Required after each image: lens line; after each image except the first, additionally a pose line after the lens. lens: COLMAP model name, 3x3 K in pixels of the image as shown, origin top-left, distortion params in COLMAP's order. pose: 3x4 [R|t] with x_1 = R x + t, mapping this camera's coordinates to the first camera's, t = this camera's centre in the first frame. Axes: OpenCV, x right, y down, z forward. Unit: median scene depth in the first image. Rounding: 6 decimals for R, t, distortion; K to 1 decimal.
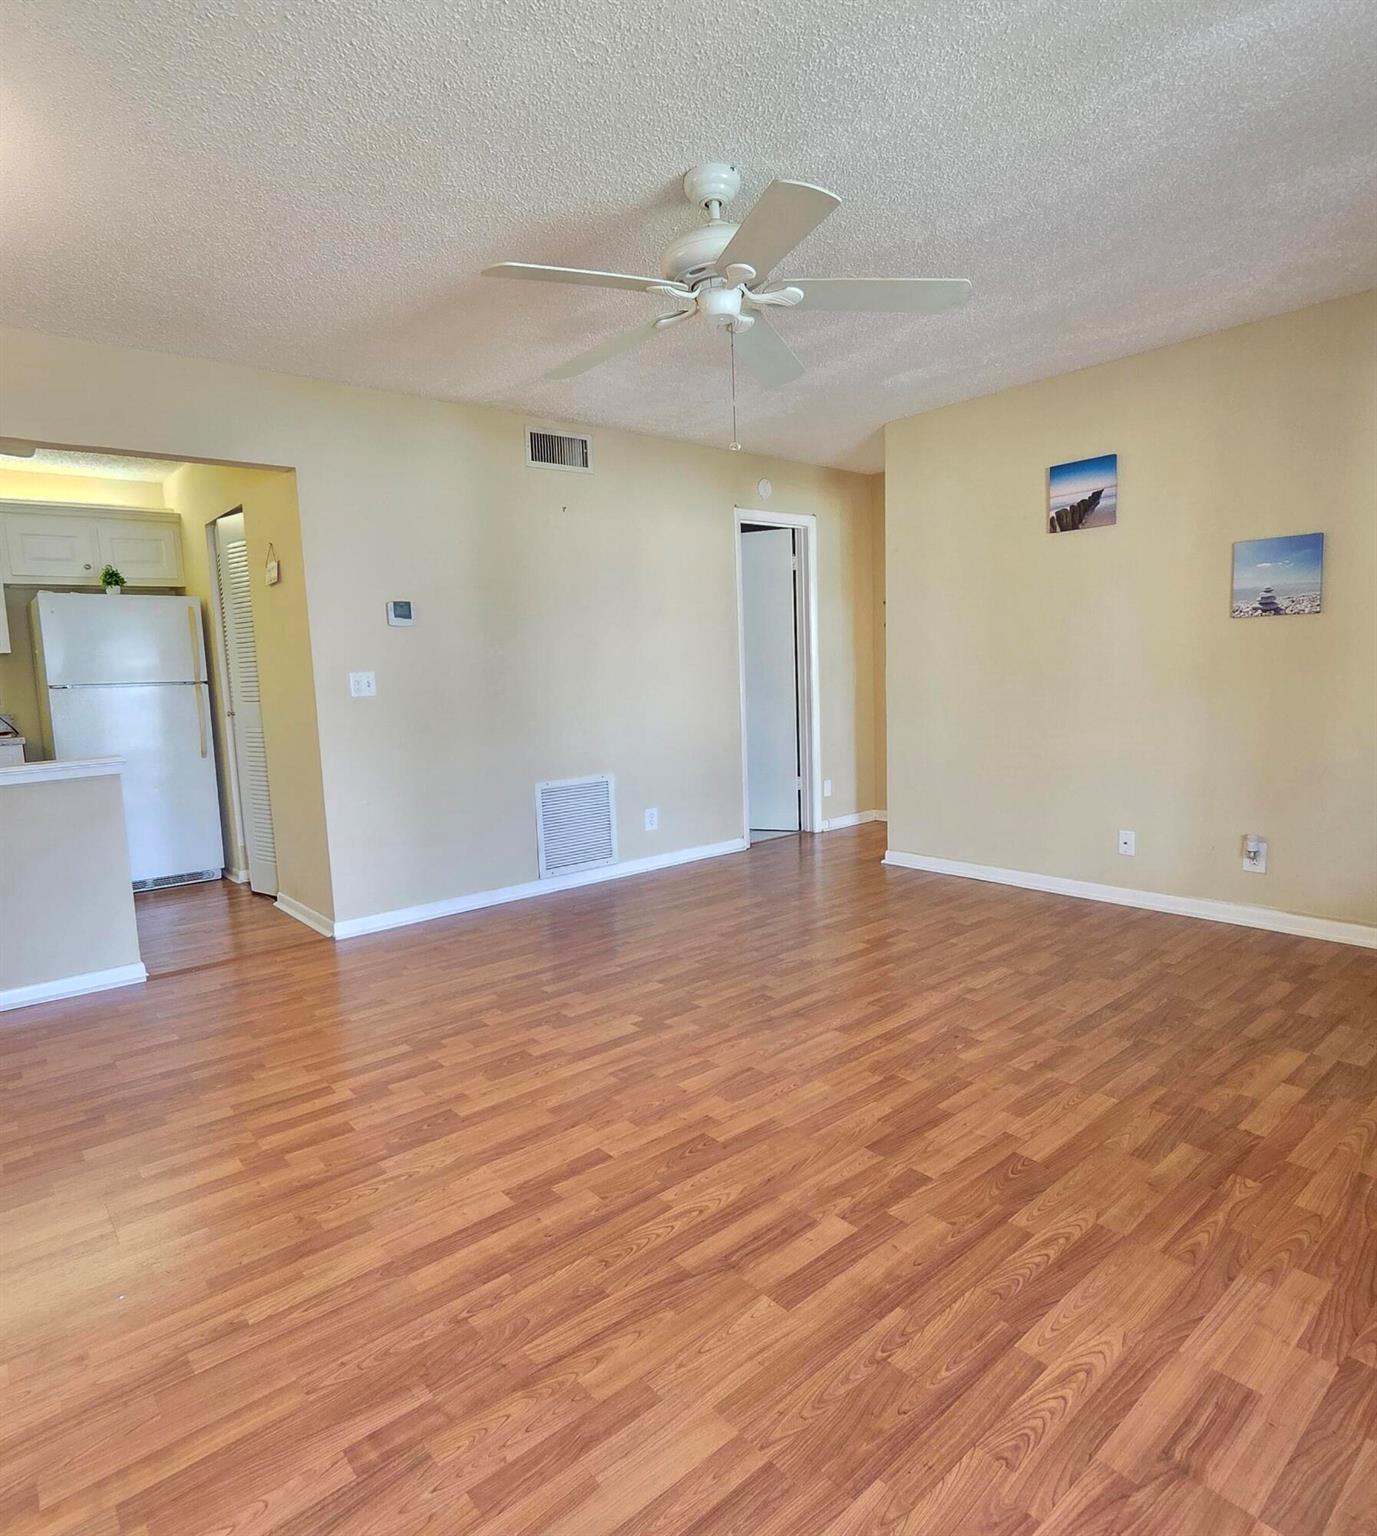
lens RADIAL K [[897.7, 0, 688.5], [0, 897.7, 768.0], [0, 0, 1]] dist [0.000532, -0.001989]
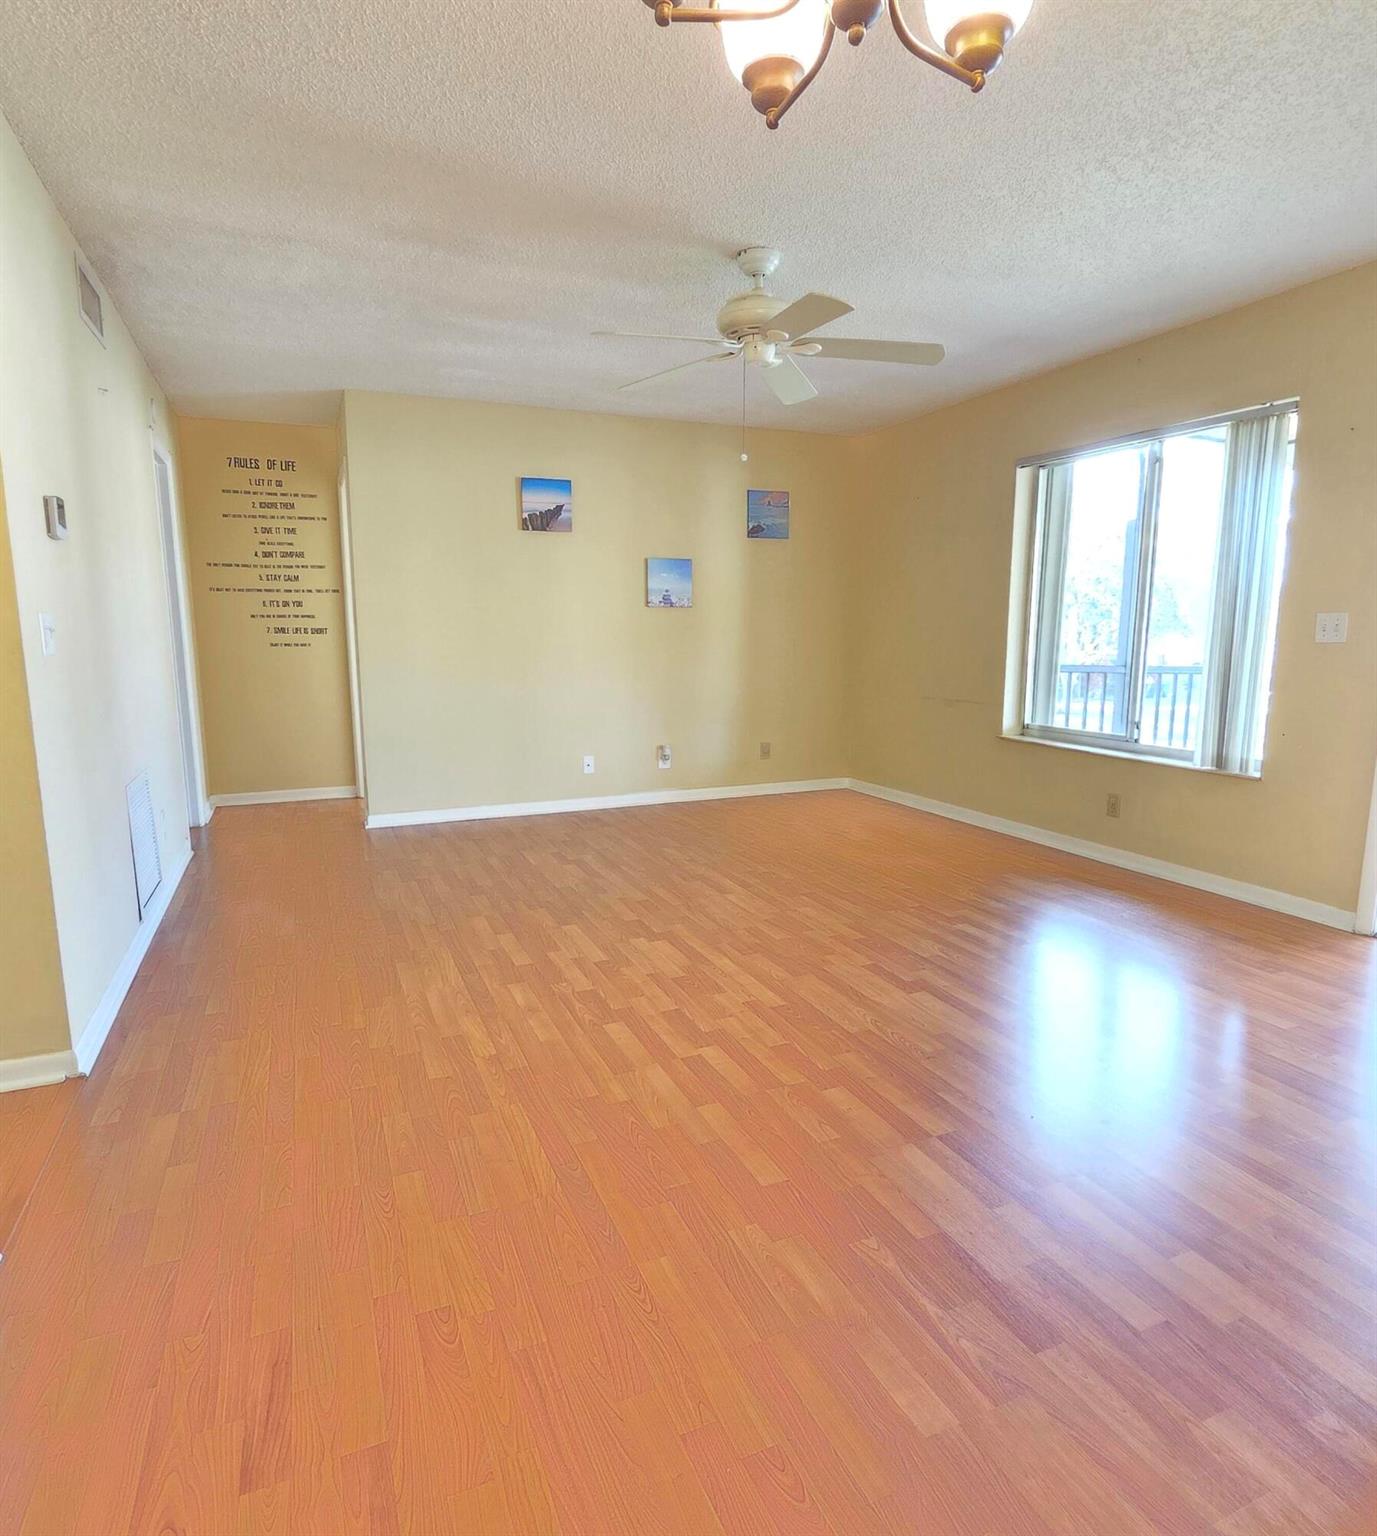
lens RADIAL K [[897.7, 0, 688.5], [0, 897.7, 768.0], [0, 0, 1]] dist [0.000532, -0.001989]
pose [[0.296184, -0.112971, 0.948426, -1.223890], [0.102118, 0.991034, 0.086156, -0.024713], [-0.949656, 0.071333, 0.305065, 0.670429]]
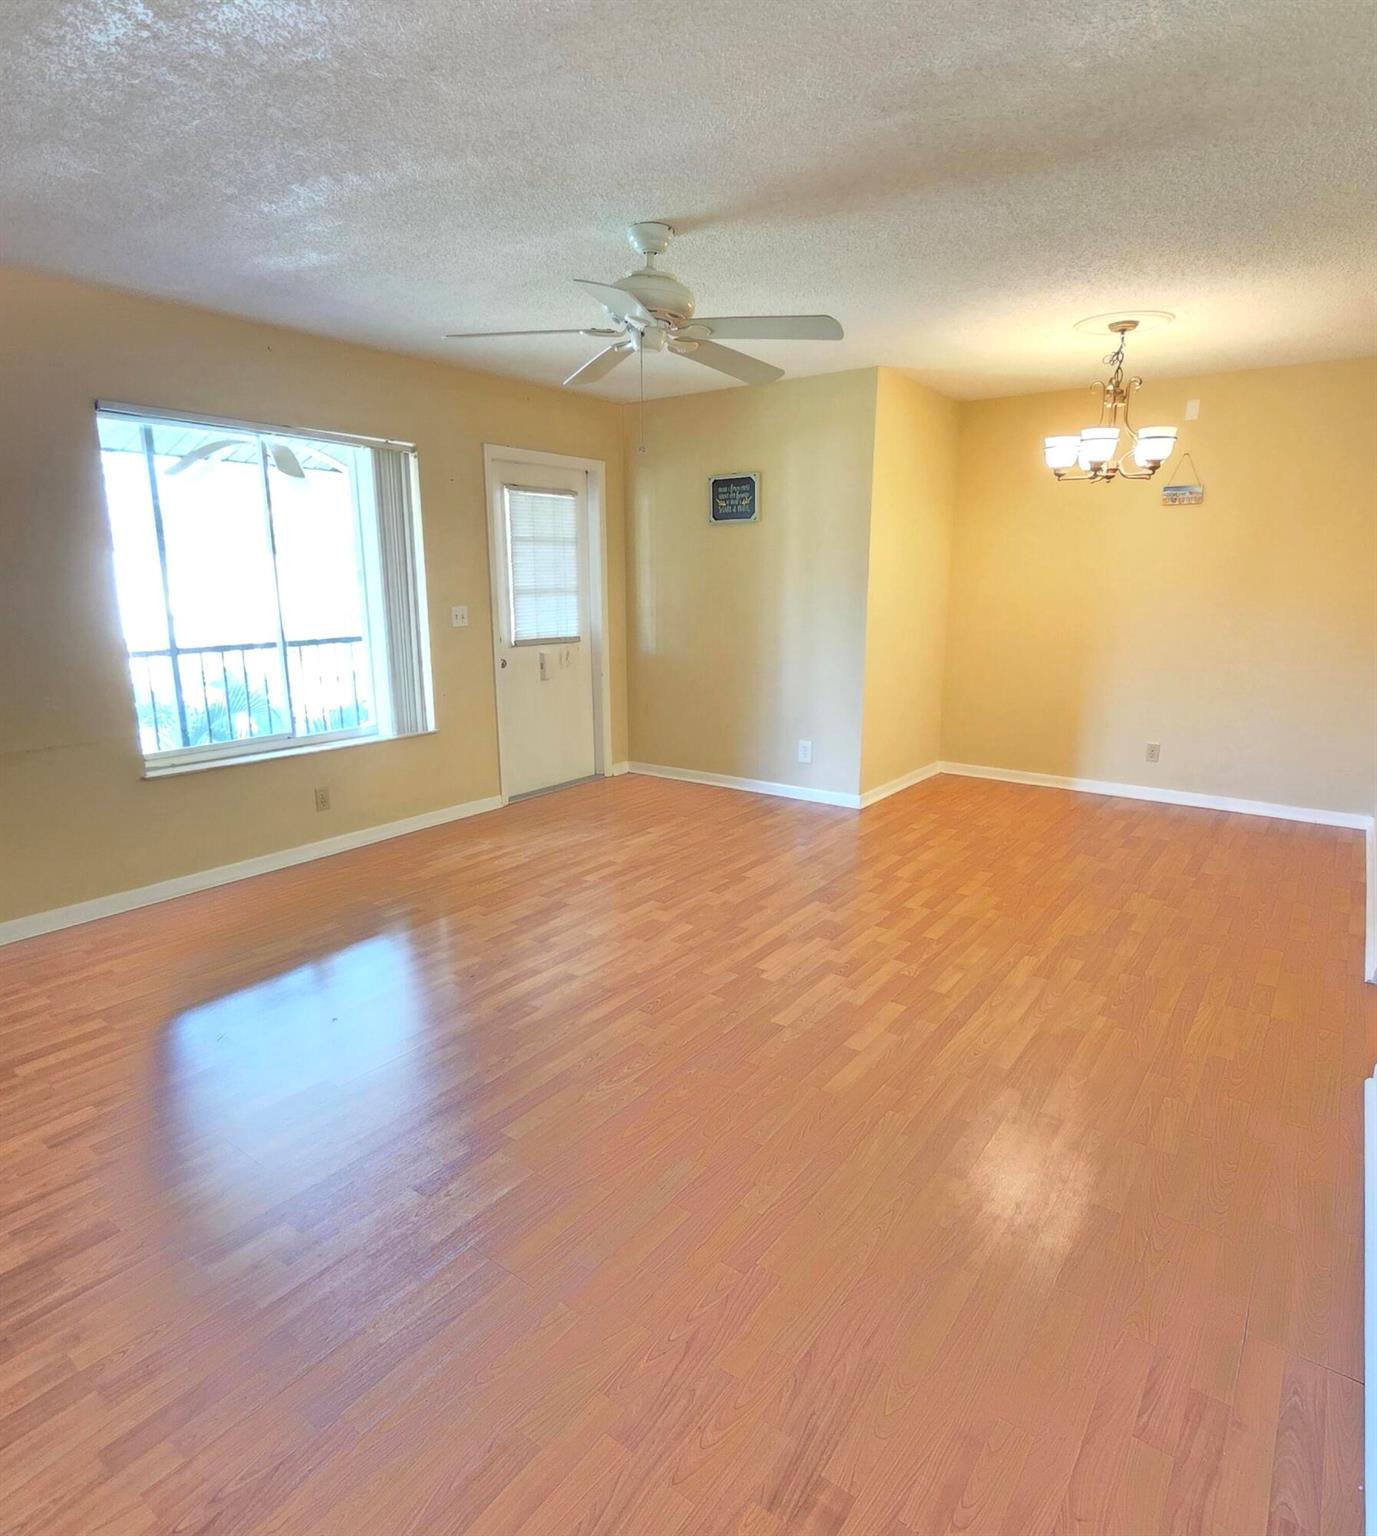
lens RADIAL K [[886.8, 0, 688.5], [0, 886.8, 768.0], [0, 0, 1]] dist [0.003779, -0.000998]
pose [[-0.974017, 0.084384, -0.210166, 0.257905], [0.010659, 0.944044, 0.329647, -0.330309], [0.226223, 0.318842, -0.920415, 2.109222]]
